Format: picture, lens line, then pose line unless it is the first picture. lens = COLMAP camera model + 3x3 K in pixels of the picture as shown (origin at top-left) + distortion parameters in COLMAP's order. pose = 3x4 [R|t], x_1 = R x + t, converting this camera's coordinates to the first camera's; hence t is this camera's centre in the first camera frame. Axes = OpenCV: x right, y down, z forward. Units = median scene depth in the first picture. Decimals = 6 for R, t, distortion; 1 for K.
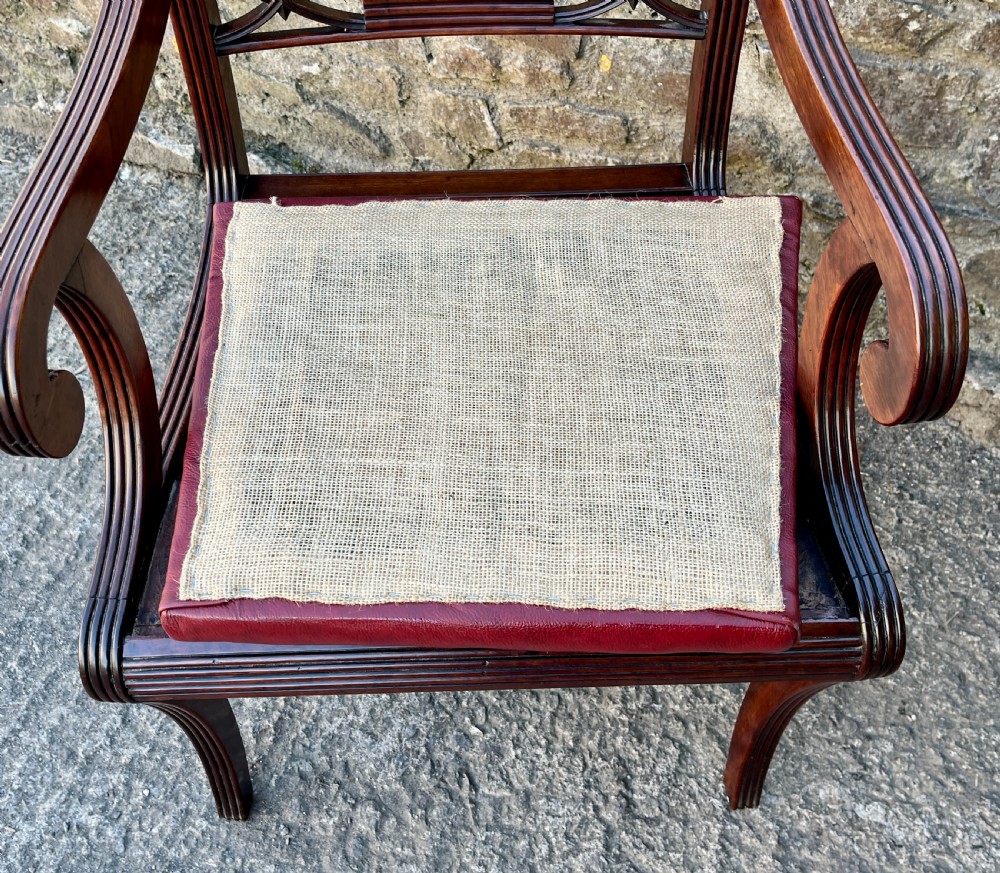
lens RADIAL K [[1003.2, 0, 477.8], [0, 1003.2, 424.0], [0, 0, 1]] dist [0.025079, 0.000000]
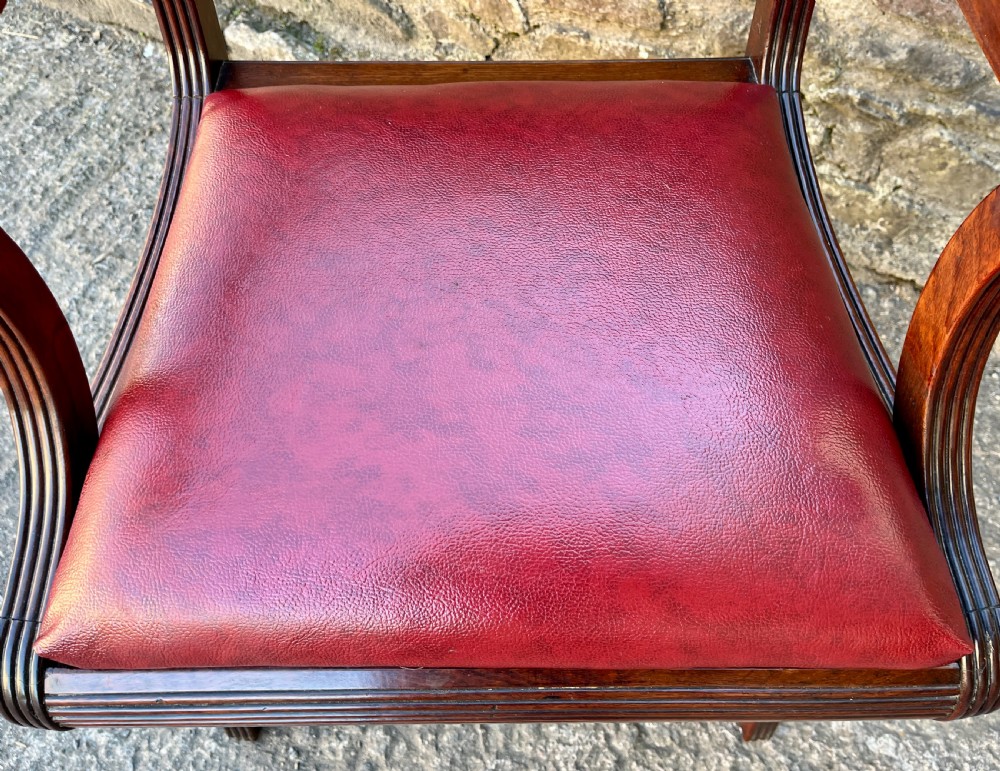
lens RADIAL K [[801.4, 0, 503.8], [0, 801.4, 391.9], [0, 0, 1]] dist [0.073352, -0.102334]
pose [[0.999818, 0.018581, 0.004247, 0.005122], [-0.019013, 0.987902, 0.153908, -0.071469], [-0.001335, -0.153960, 0.988076, 0.244507]]
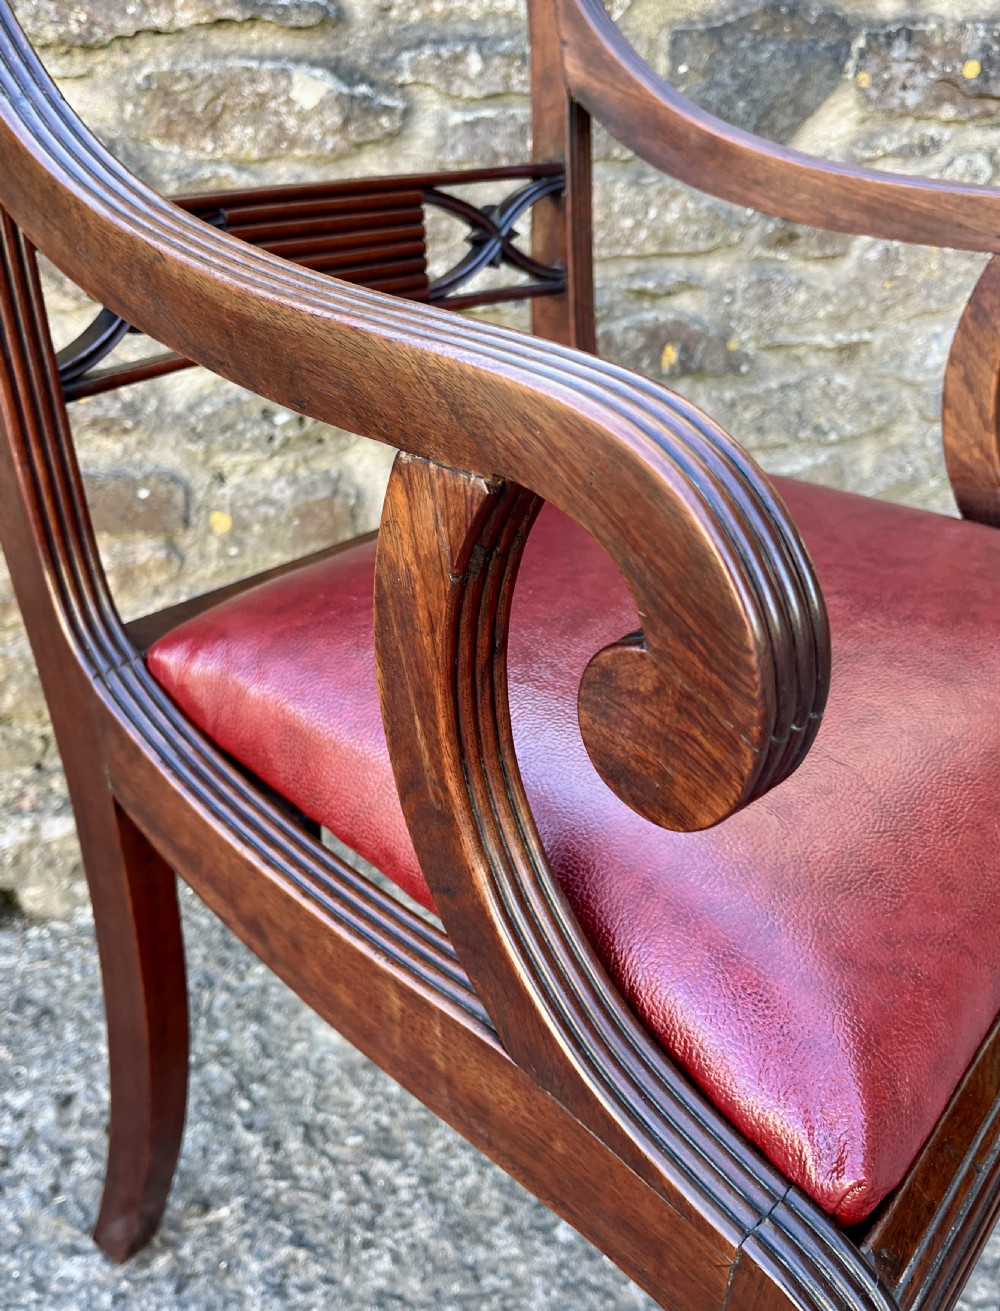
lens RADIAL K [[1168.2, 0, 502.9], [0, 1168.2, 612.2], [0, 0, 1]] dist [0.038604, -0.058015]
pose [[0.643006, -0.301102, 0.704188, -0.448829], [0.585158, 0.786354, -0.198083, 0.003472], [-0.494098, 0.539430, 0.681823, 0.358386]]
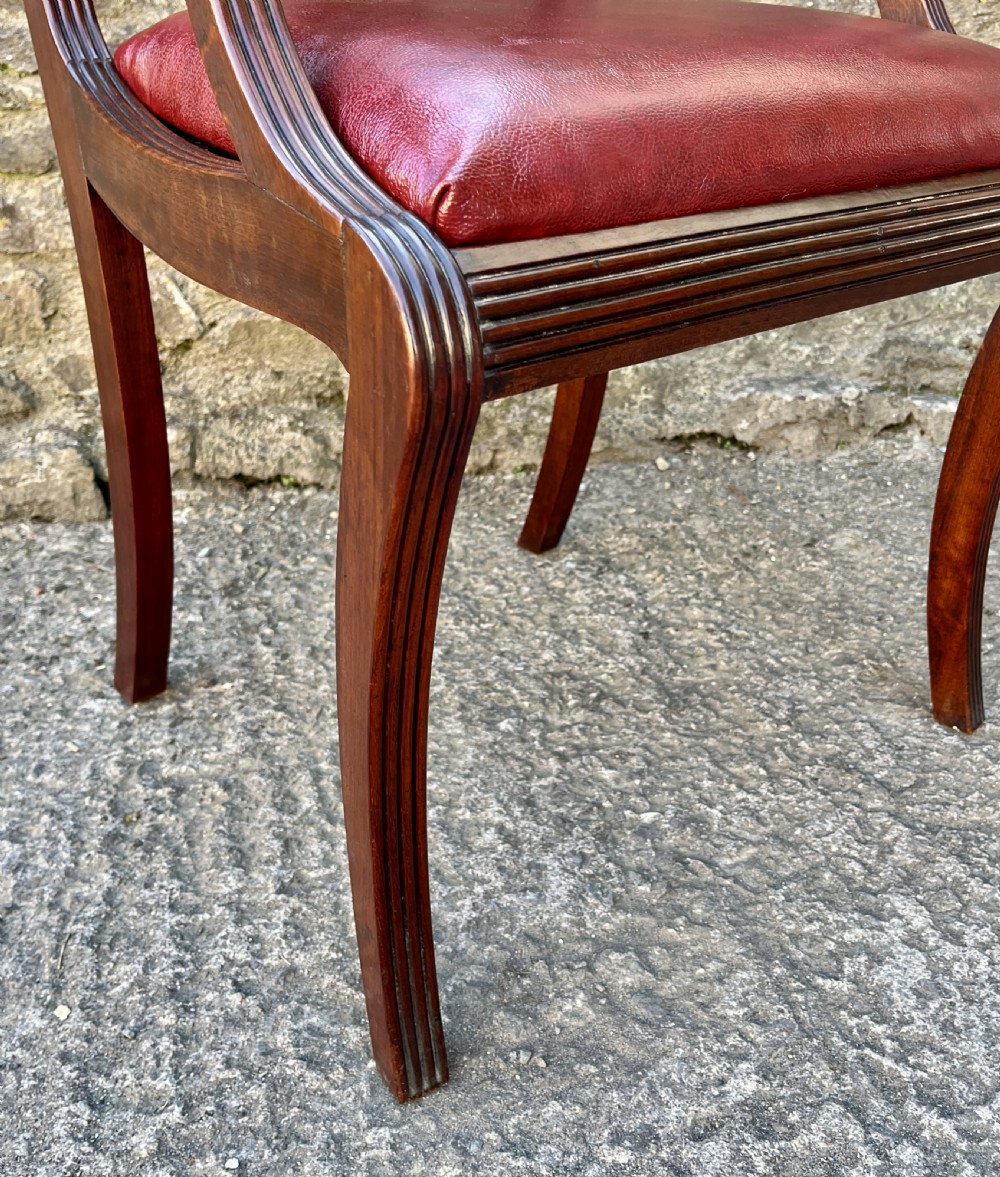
lens RADIAL K [[1147.8, 0, 533.3], [0, 1147.8, 533.2], [0, 0, 1]] dist [0.016557, 0.000000]
pose [[0.780087, -0.240386, 0.577649, -0.438616], [0.479793, 0.822403, -0.305699, 0.339120], [-0.401575, 0.515624, 0.756882, 0.366889]]
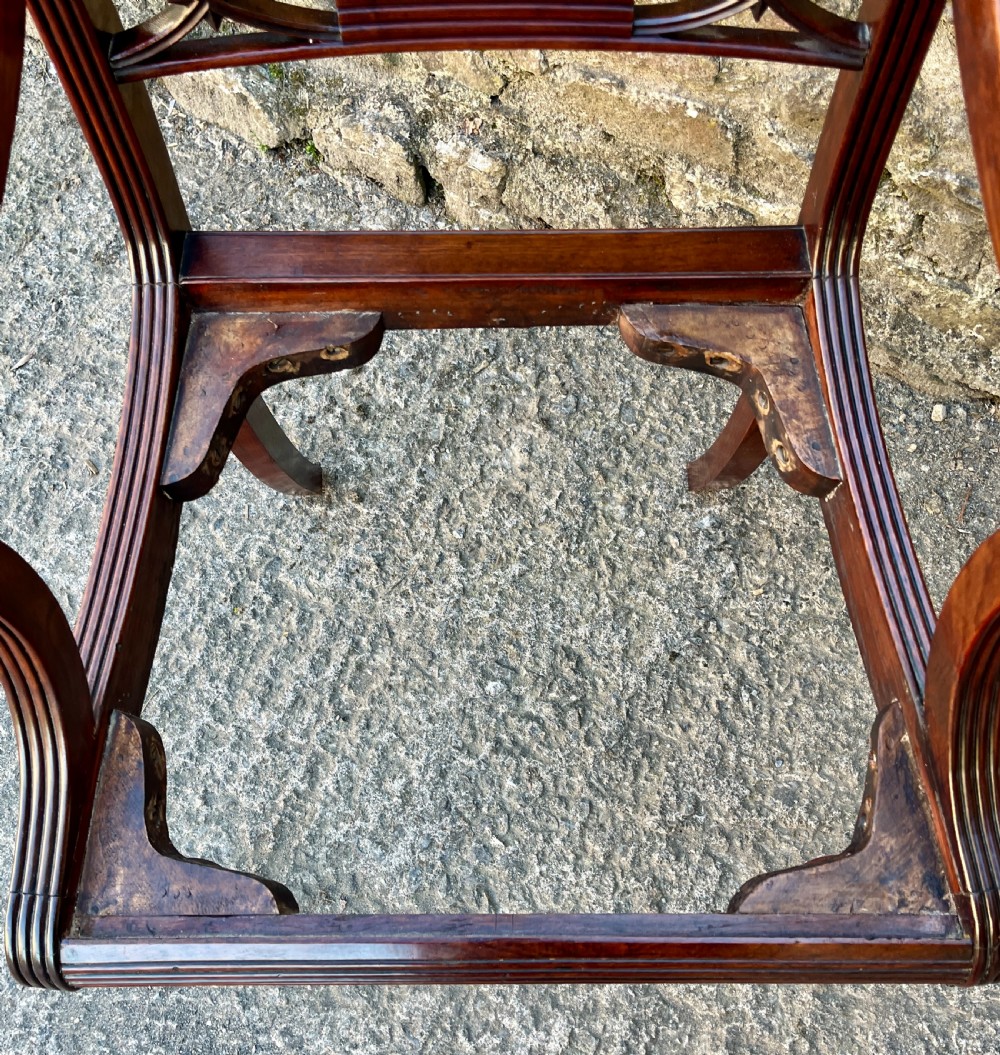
lens RADIAL K [[1040.7, 0, 502.0], [0, 1040.7, 589.5], [0, 0, 1]] dist [0.027463, 0.000000]
pose [[0.999818, 0.018944, -0.002376, 0.000563], [-0.017191, 0.947384, 0.319638, -0.206041], [0.008306, -0.319538, 0.947537, 0.182699]]
